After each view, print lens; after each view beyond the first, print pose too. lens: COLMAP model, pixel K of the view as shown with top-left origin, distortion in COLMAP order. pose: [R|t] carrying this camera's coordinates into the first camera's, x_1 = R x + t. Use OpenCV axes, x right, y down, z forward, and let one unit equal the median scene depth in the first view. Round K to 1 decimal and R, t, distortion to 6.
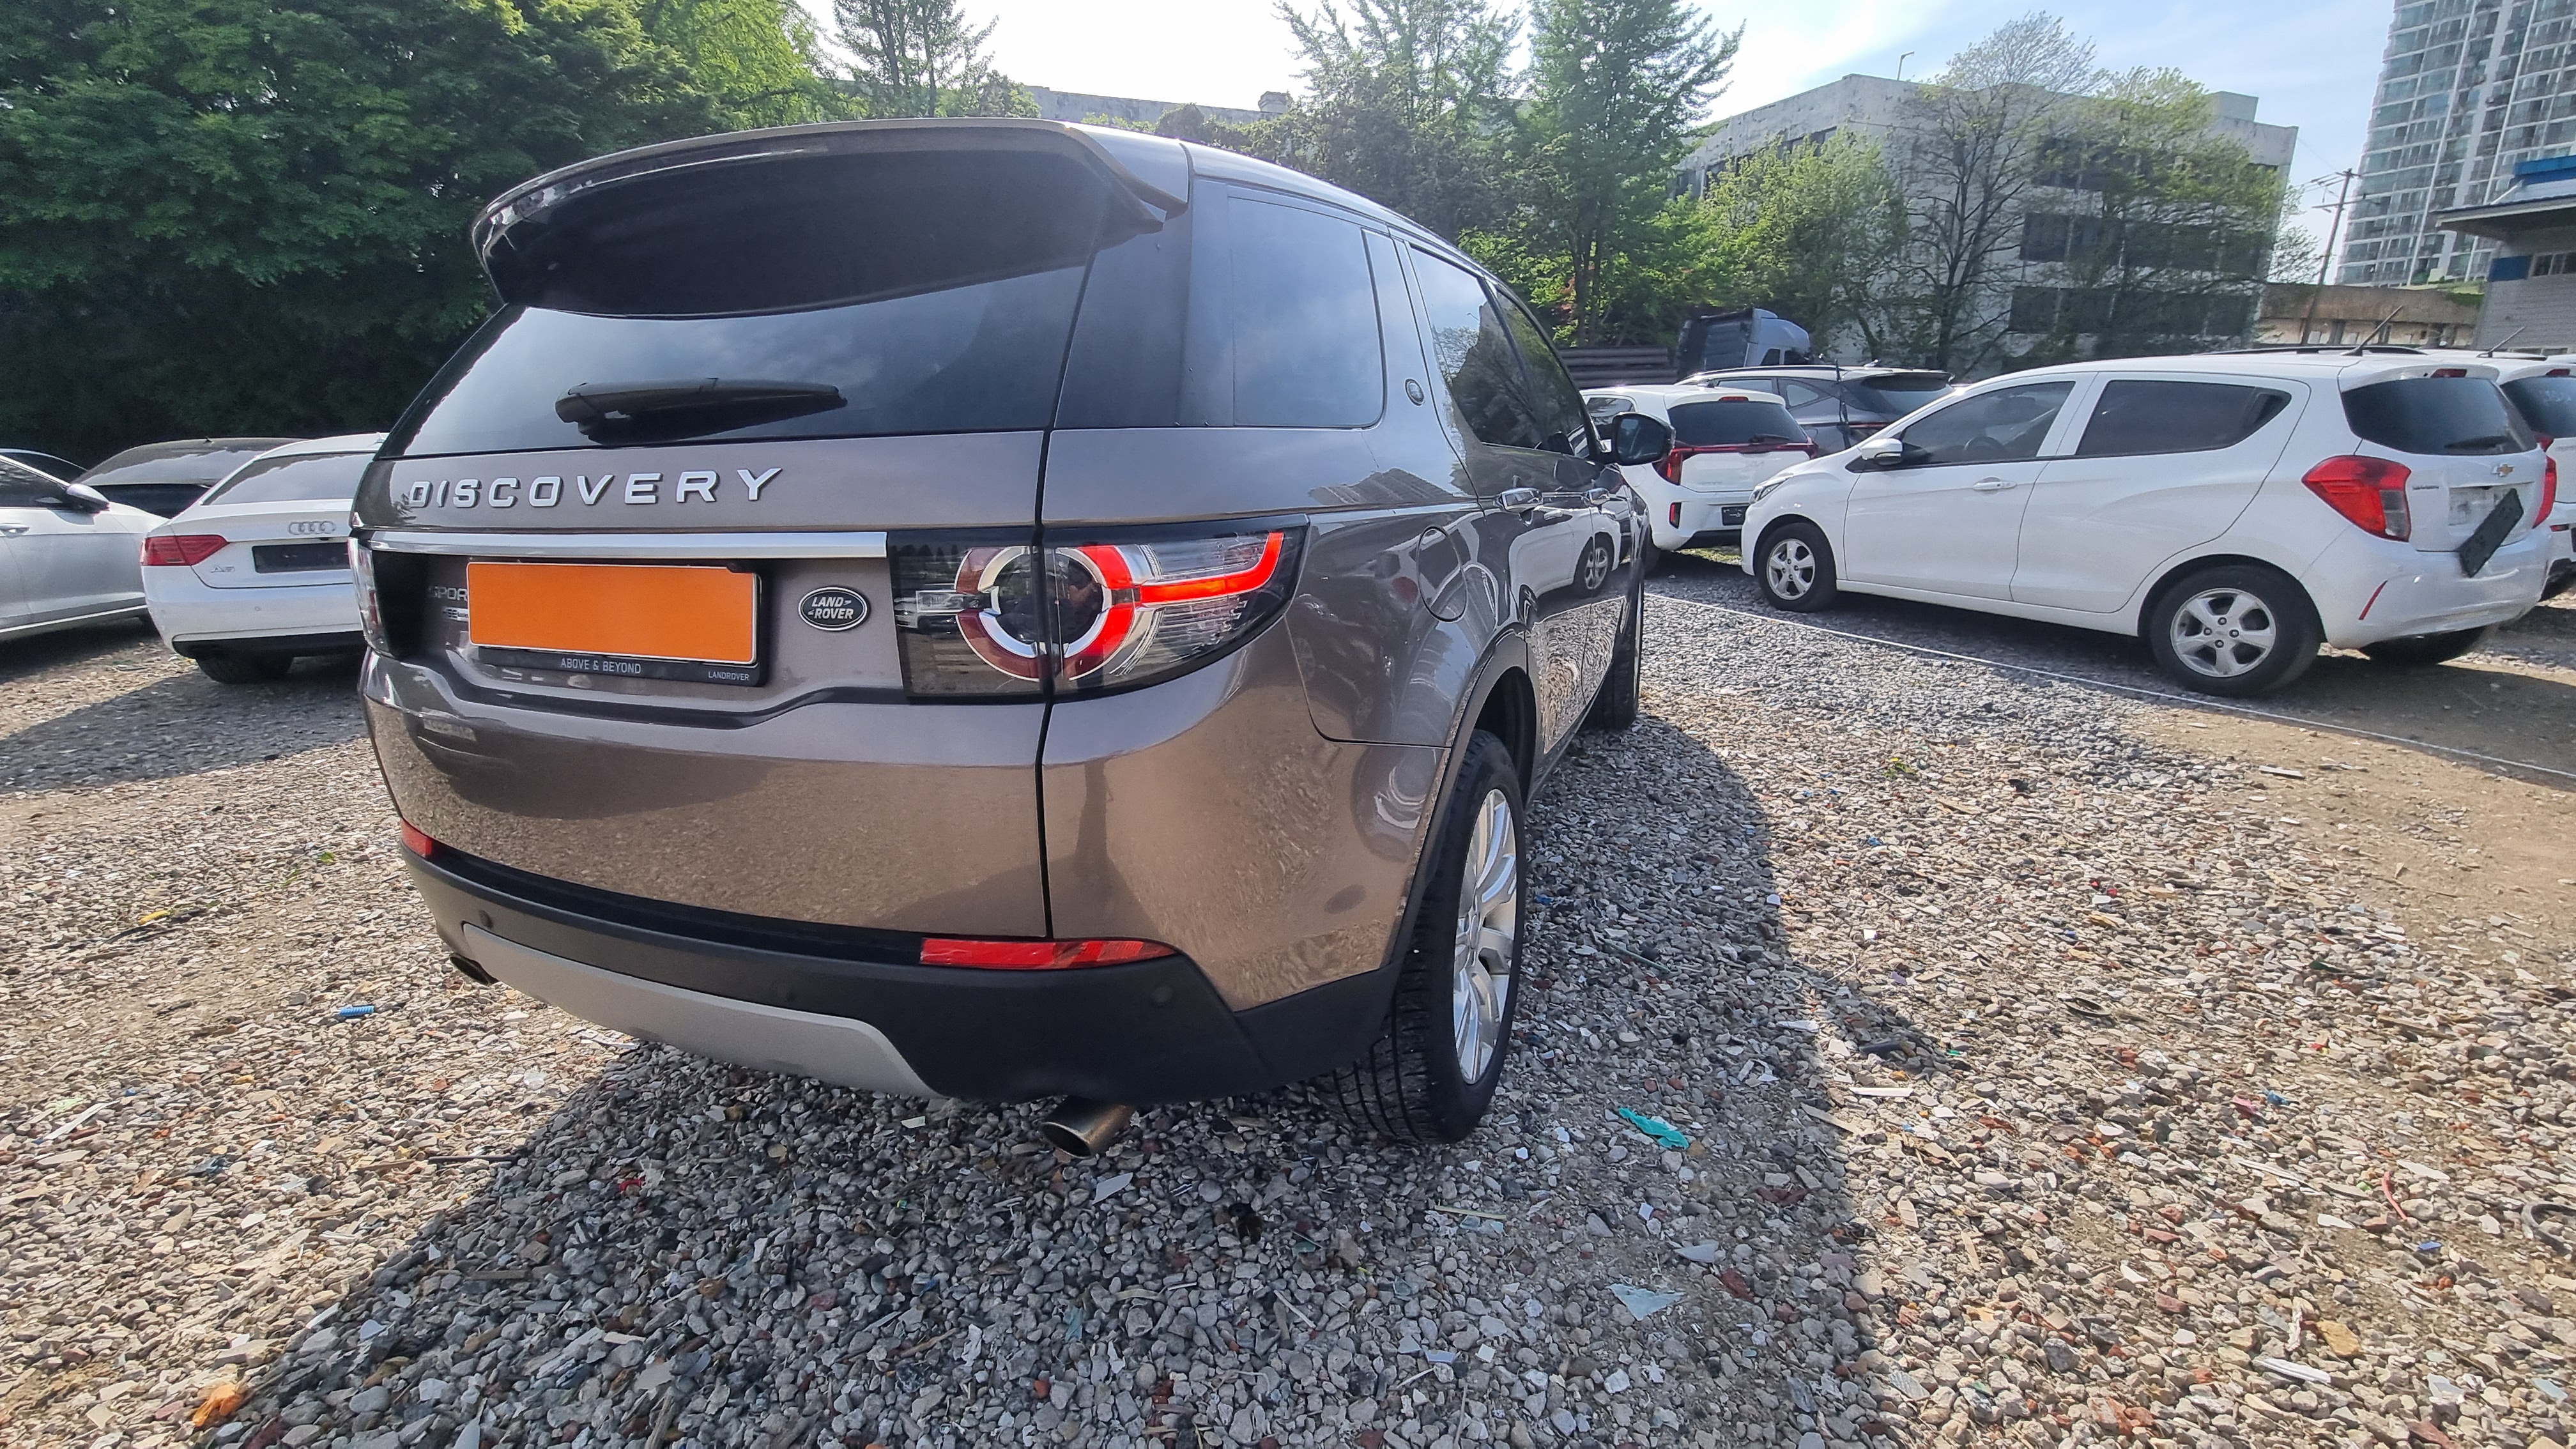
lens RADIAL K [[1048.4, 0, 1282.9], [0, 1048.4, 717.9], [0, 0, 1]] dist [-0.003264, -0.000632]
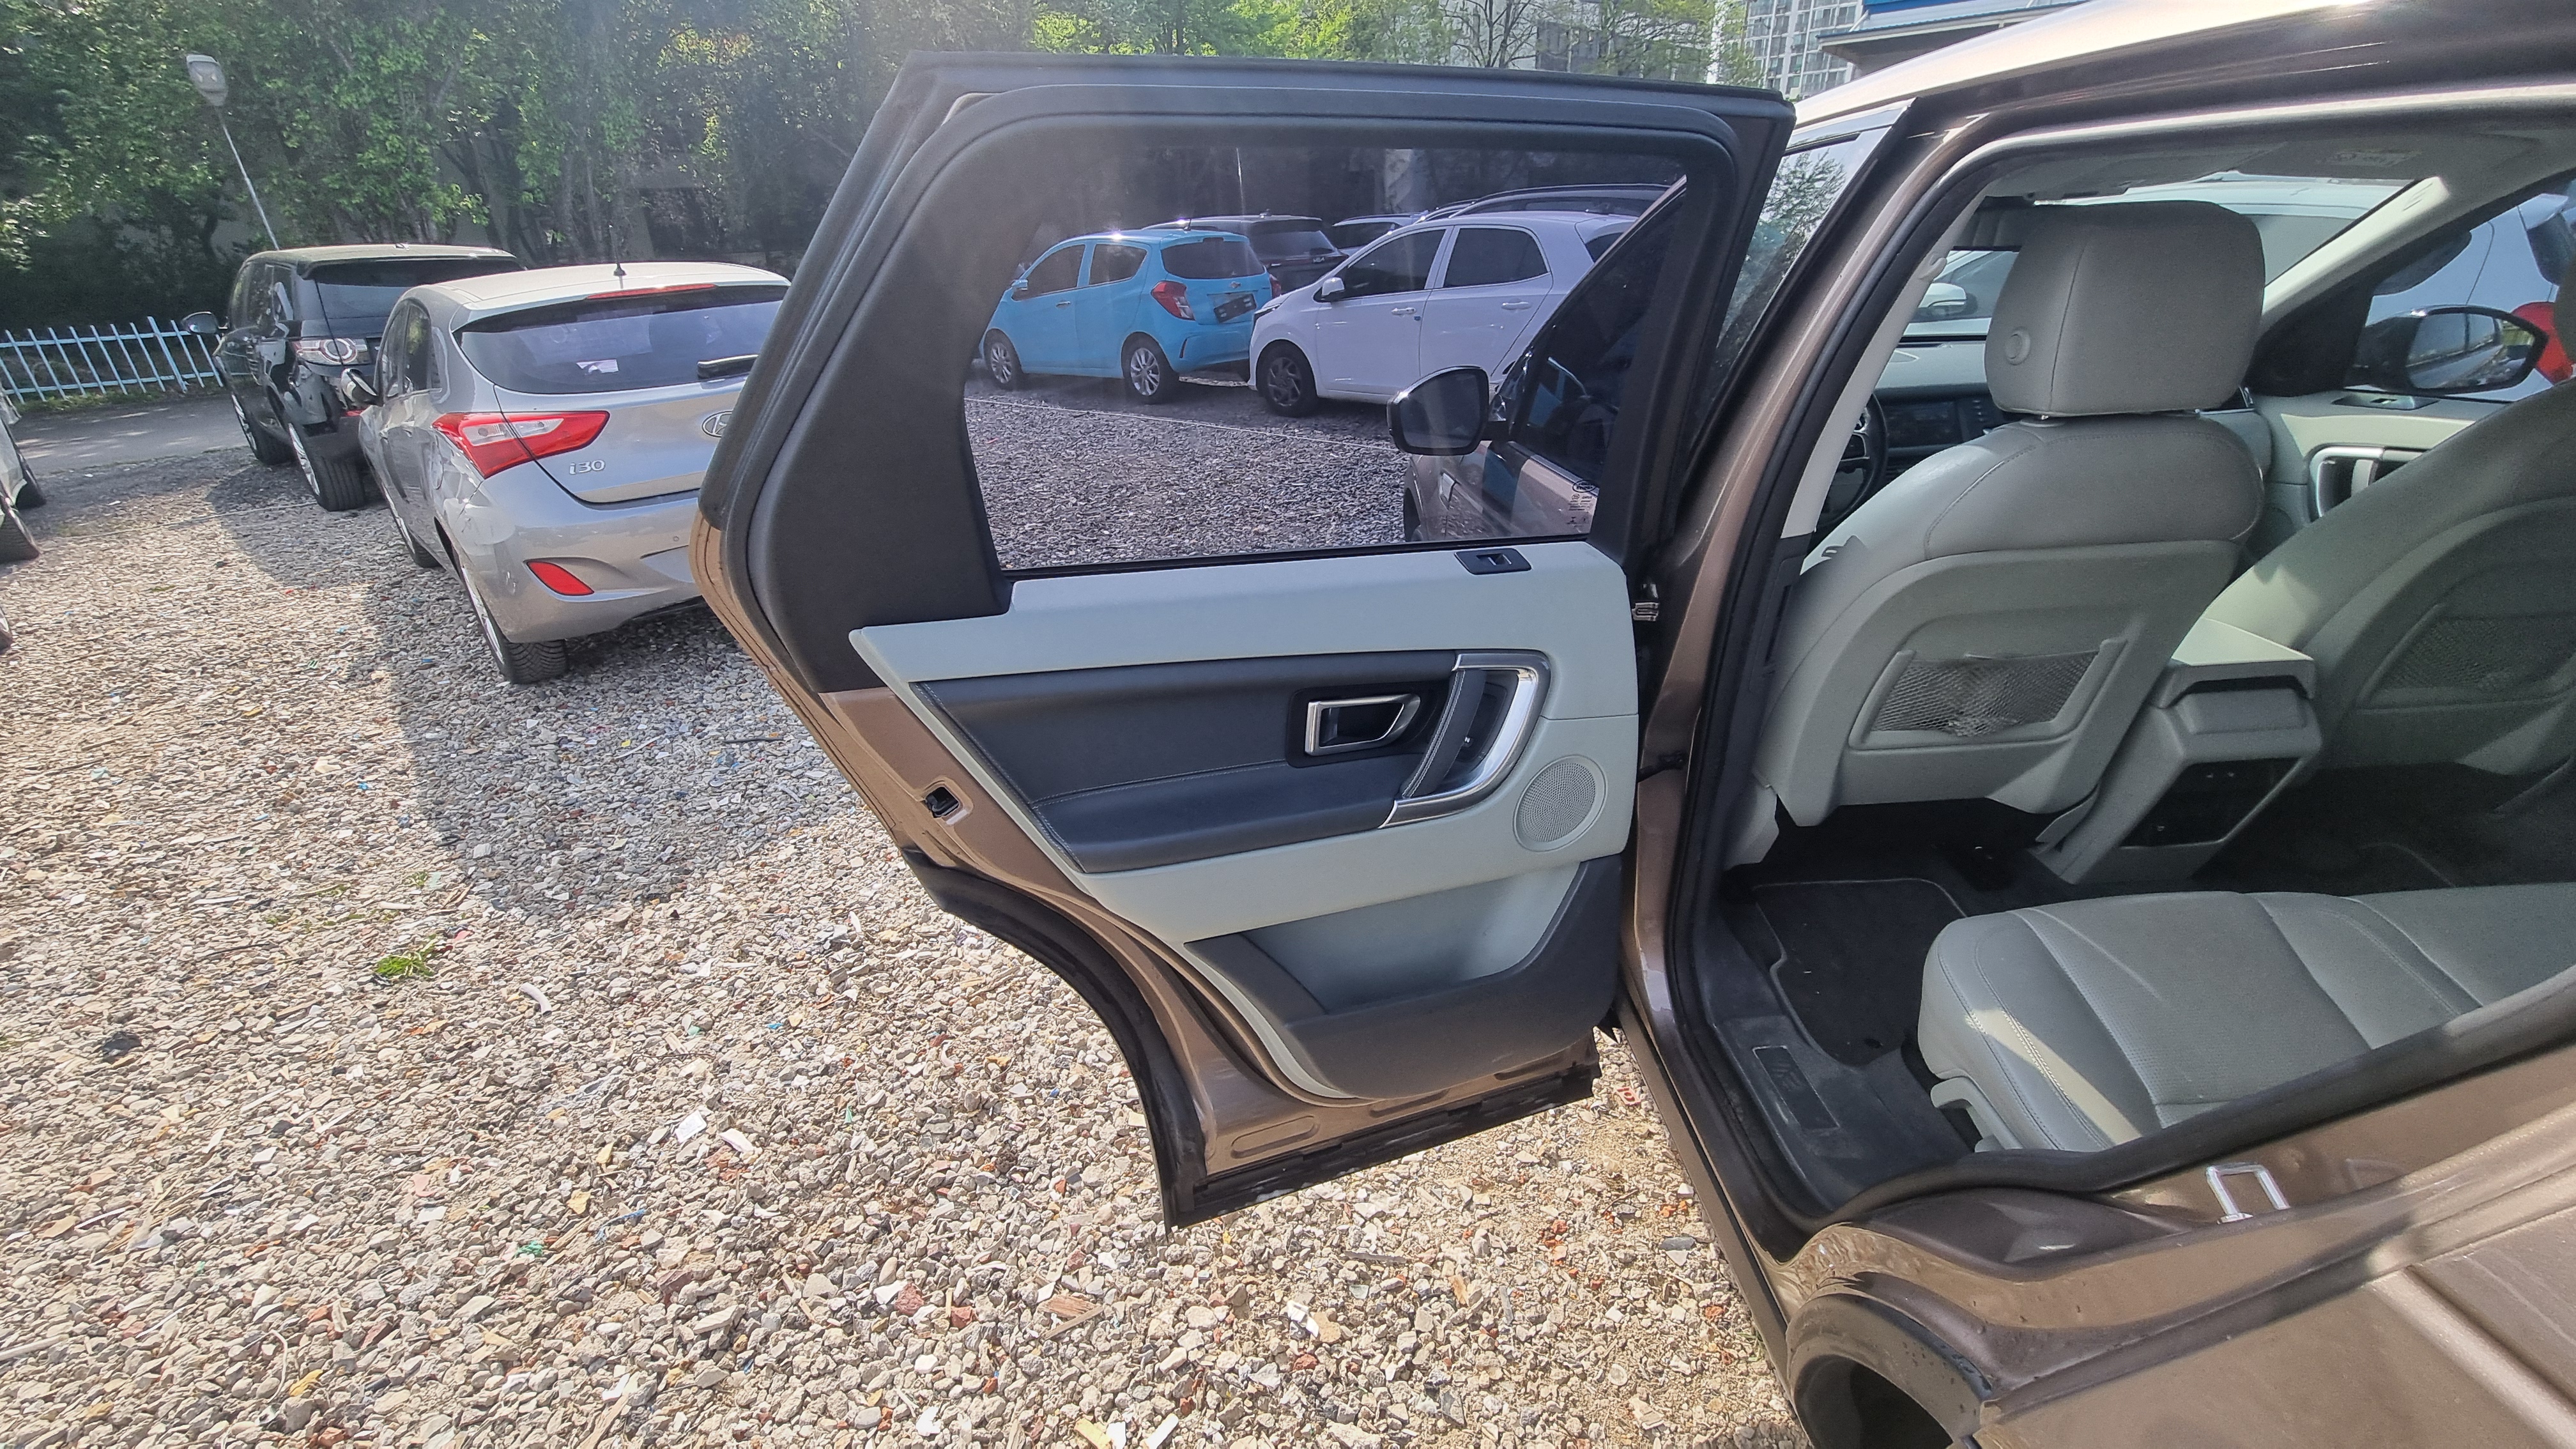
lens RADIAL K [[1048.4, 0, 1273.5], [0, 1048.4, 719.1], [0, 0, 1]] dist [-0.003264, -0.000632]
pose [[0.914065, -0.188136, 0.359290, -0.064629], [0.130249, 0.975143, 0.179253, -0.030413], [-0.384084, -0.117051, 0.915849, 0.081713]]
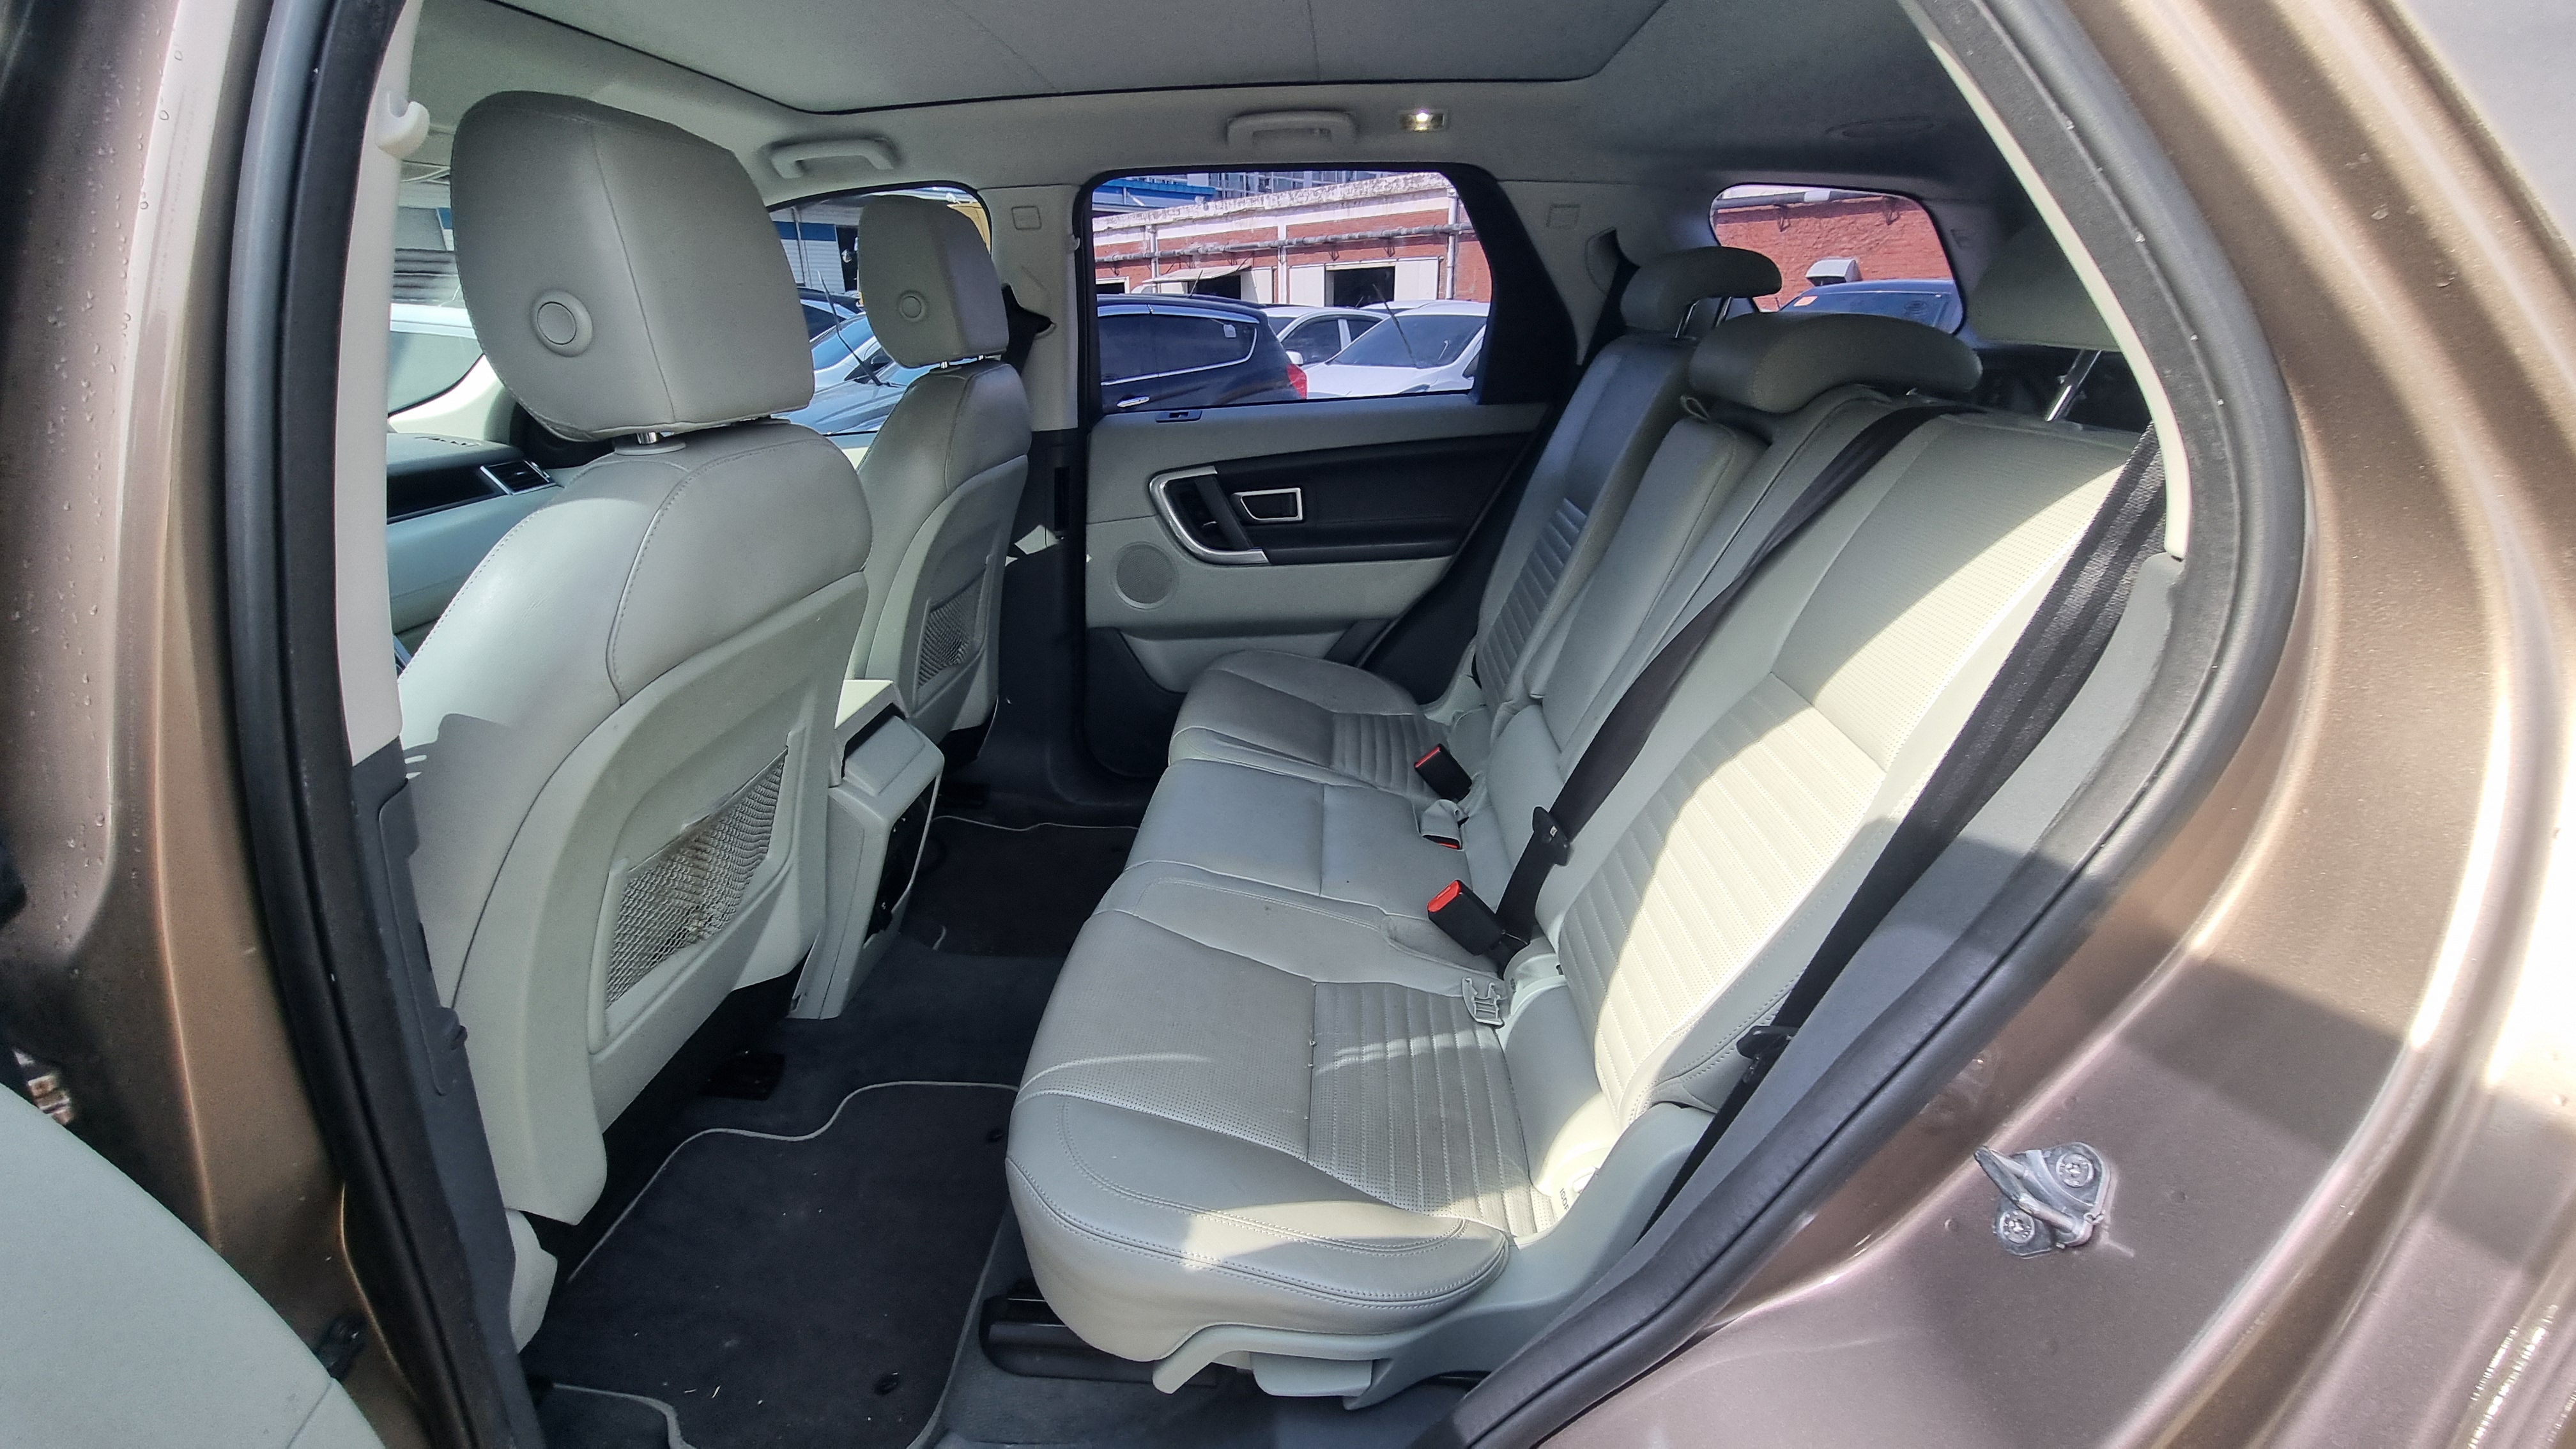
lens RADIAL K [[1048.4, 0, 1275.8], [0, 1048.4, 715.5], [0, 0, 1]] dist [-0.003264, -0.000632]
pose [[-0.326840, -0.309866, 0.892837, -0.049765], [0.275146, 0.872599, 0.403565, -0.030948], [-0.904141, 0.377562, -0.199942, 0.103034]]
